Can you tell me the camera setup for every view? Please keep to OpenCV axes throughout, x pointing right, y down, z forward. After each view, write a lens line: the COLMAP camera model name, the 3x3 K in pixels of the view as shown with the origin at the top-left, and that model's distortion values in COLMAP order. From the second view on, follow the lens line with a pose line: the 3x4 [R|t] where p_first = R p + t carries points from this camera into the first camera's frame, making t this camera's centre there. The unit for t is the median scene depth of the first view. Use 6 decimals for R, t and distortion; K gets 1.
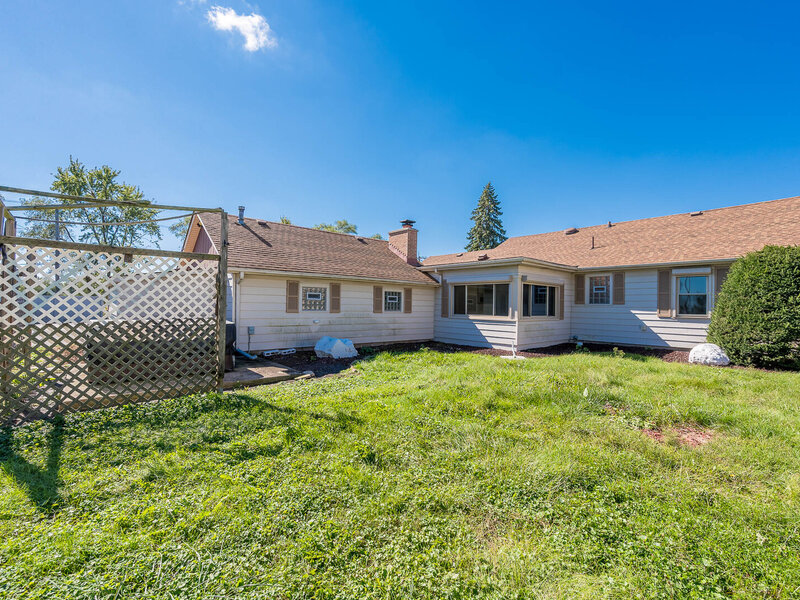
lens RADIAL K [[321.6, 0, 400.6], [0, 321.6, 302.1], [0, 0, 1]] dist [-0.000651, -0.000050]
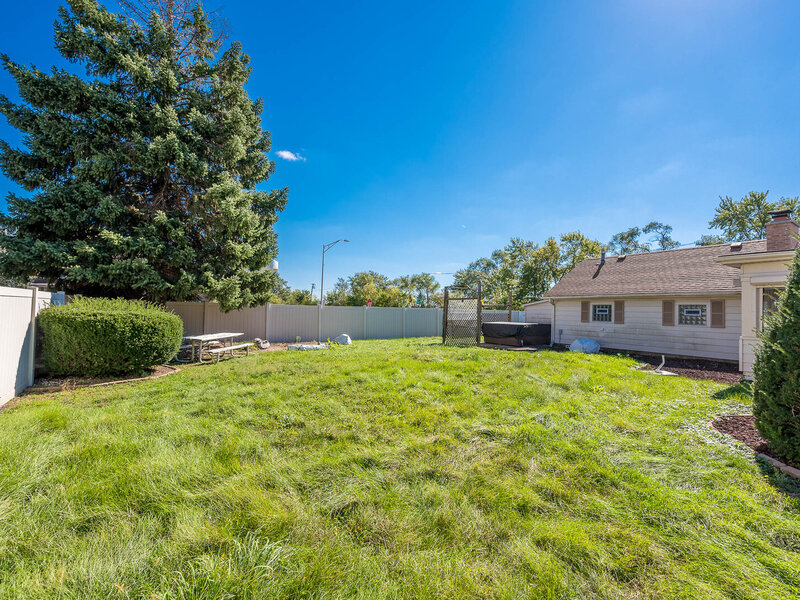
lens RADIAL K [[321.6, 0, 400.1], [0, 321.6, 303.6], [0, 0, 1]] dist [-0.000651, -0.000050]
pose [[-0.061619, -0.057981, -0.996414, 1.110704], [-0.032292, 0.997904, -0.056071, 0.051807], [0.997577, 0.028721, -0.063362, 0.200753]]
